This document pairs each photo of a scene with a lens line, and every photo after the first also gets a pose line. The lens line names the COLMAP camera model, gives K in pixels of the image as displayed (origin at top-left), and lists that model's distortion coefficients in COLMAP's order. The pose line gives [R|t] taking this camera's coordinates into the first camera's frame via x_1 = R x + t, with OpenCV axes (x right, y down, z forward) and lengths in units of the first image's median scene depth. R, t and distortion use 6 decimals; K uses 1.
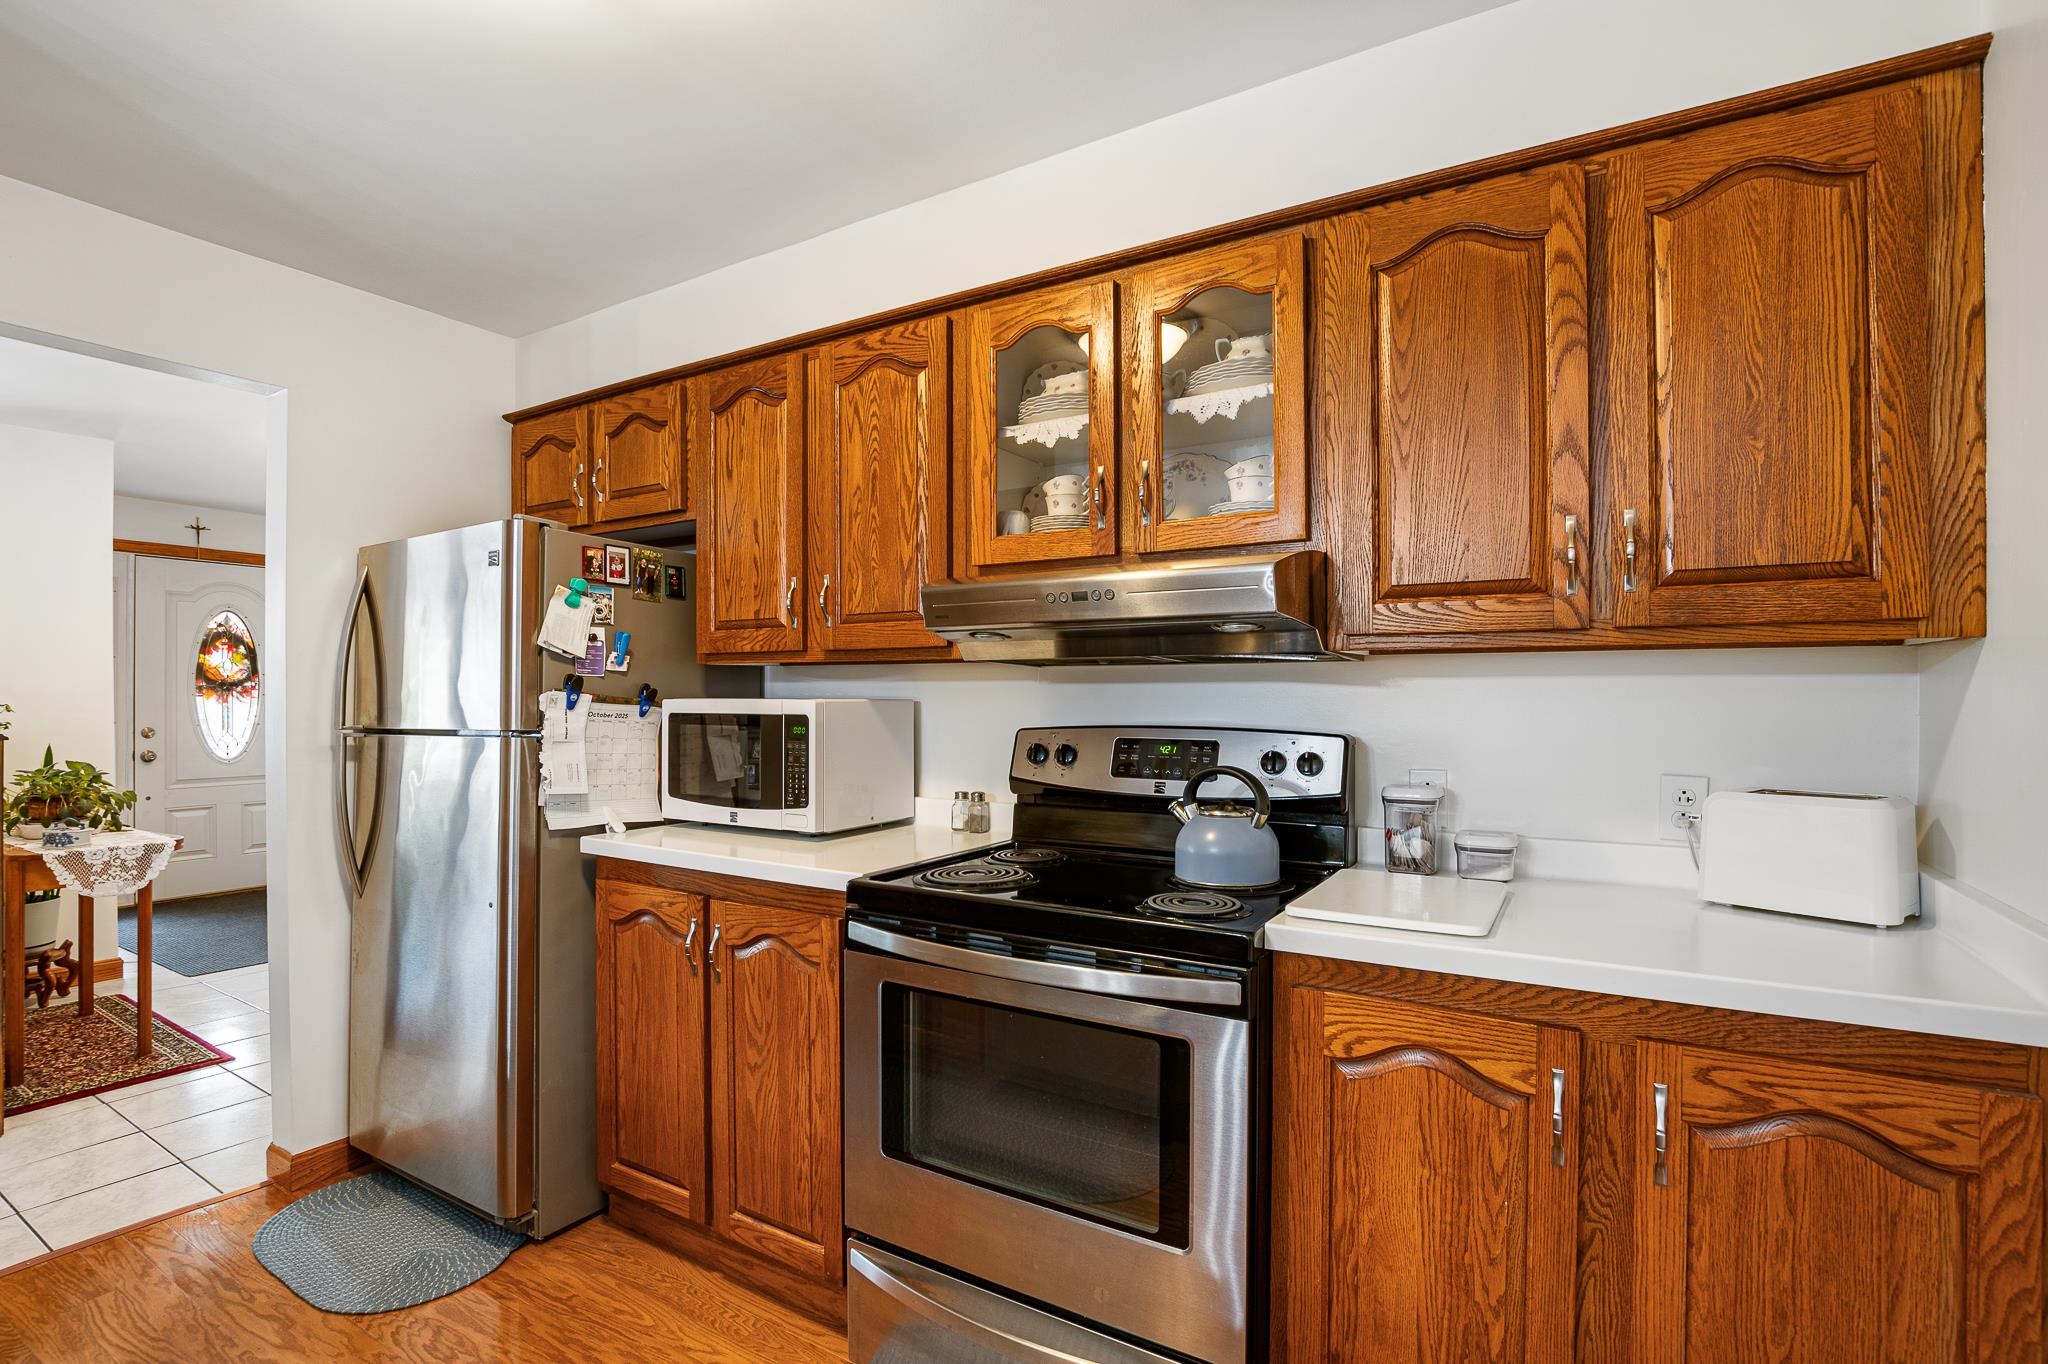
lens RADIAL K [[956.8, 0, 1032.8], [0, 956.8, 696.7], [0, 0, 1]] dist [-0.029583, 0.004531]
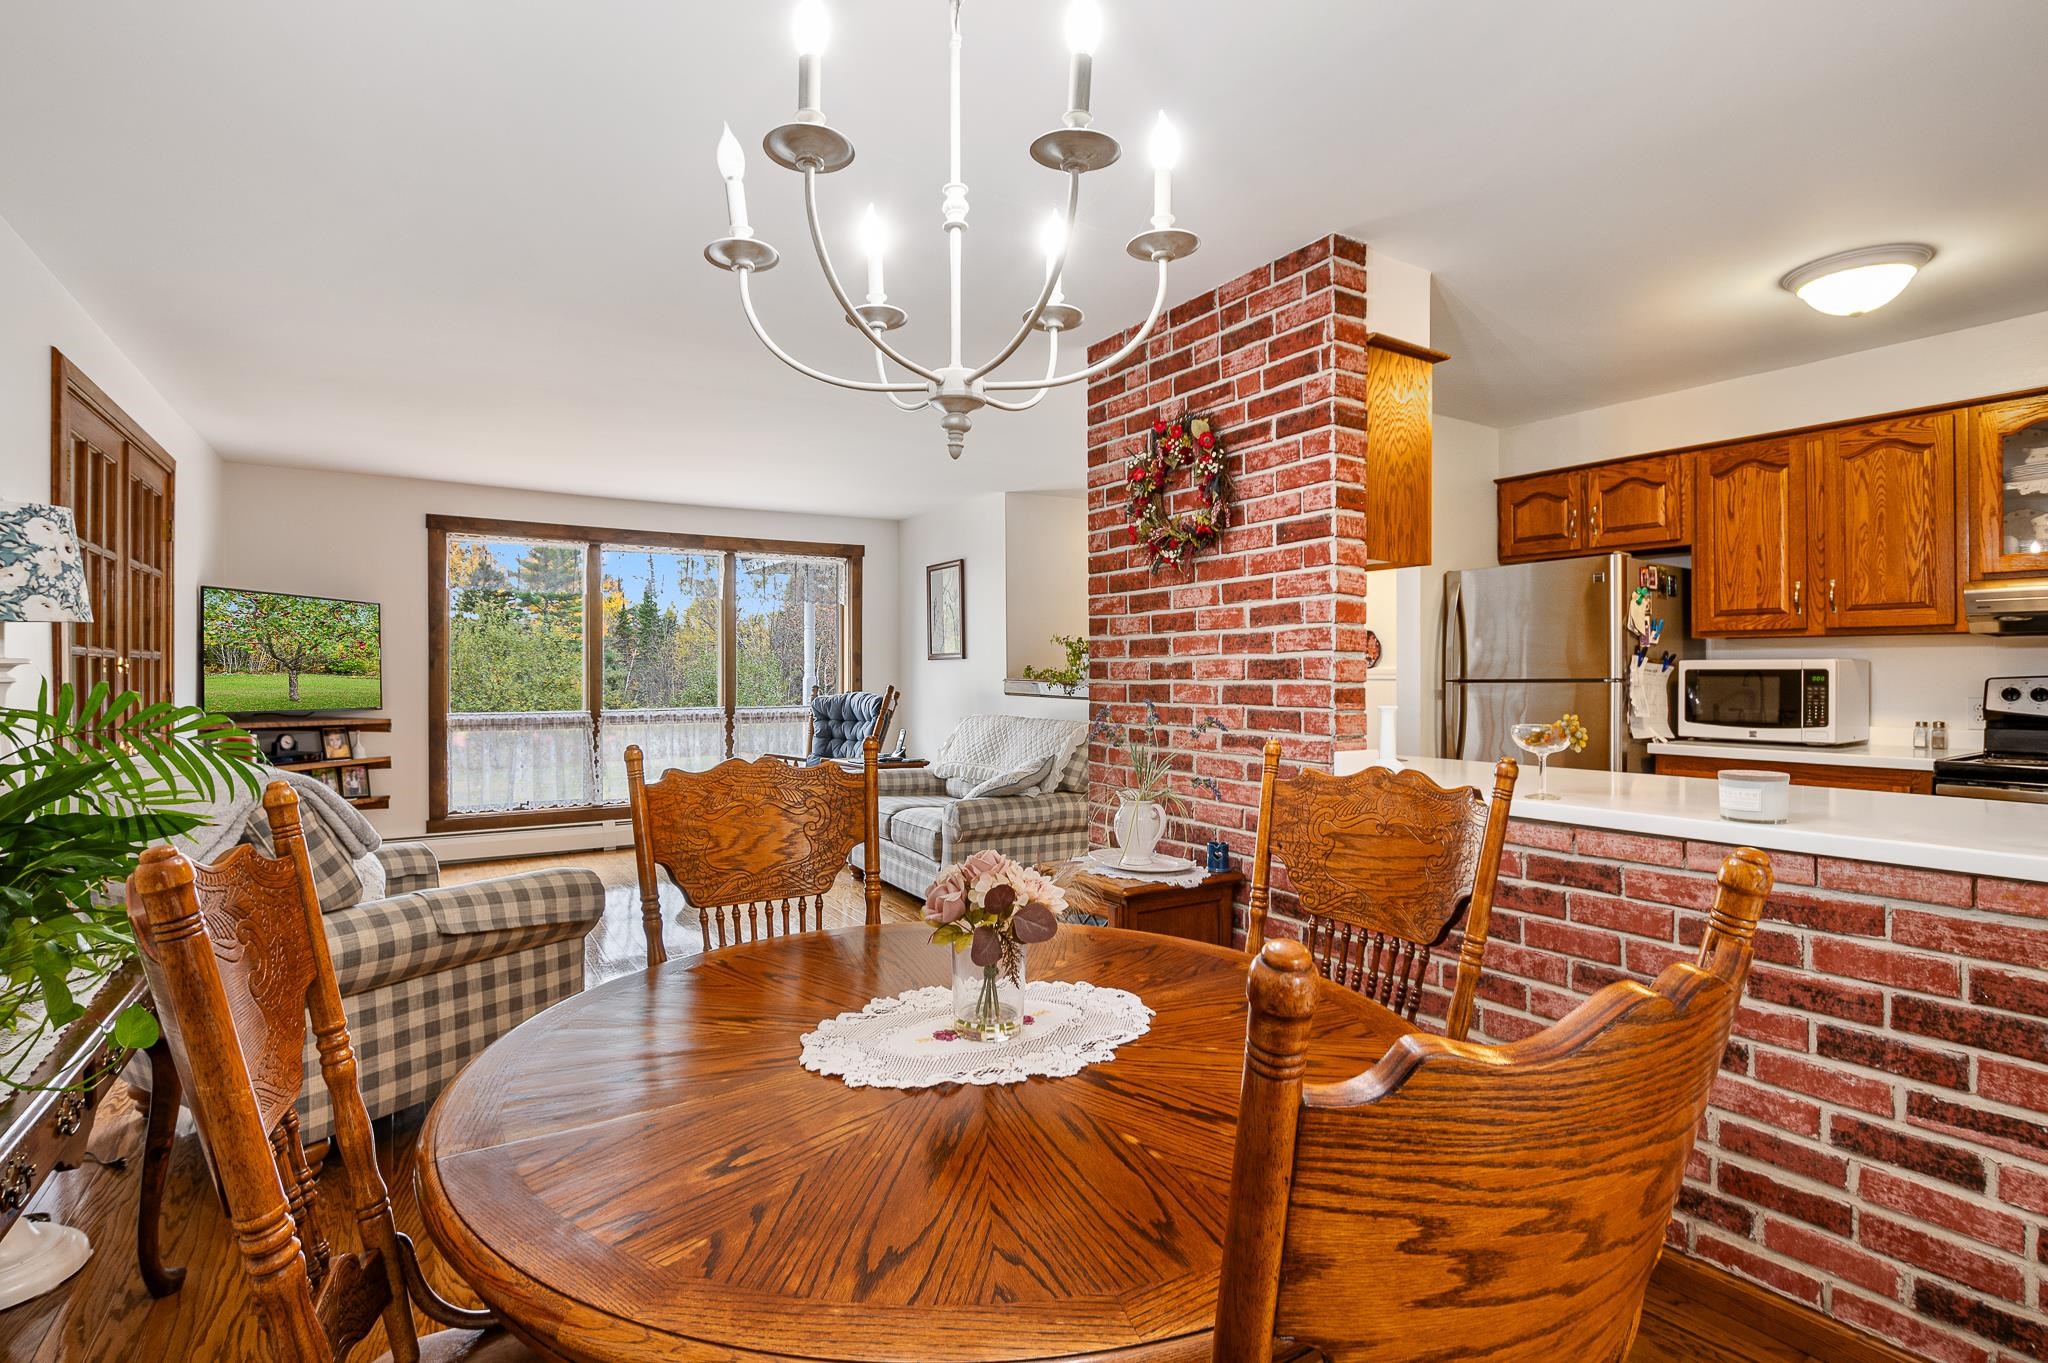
lens RADIAL K [[985.8, 0, 1026.0], [0, 985.8, 676.1], [0, 0, 1]] dist [-0.033479, 0.006930]
pose [[0.899391, -0.000201, -0.437146, -0.707595], [0.002266, 0.999989, 0.004204, 0.020445], [0.437140, -0.004771, 0.899381, -1.000195]]
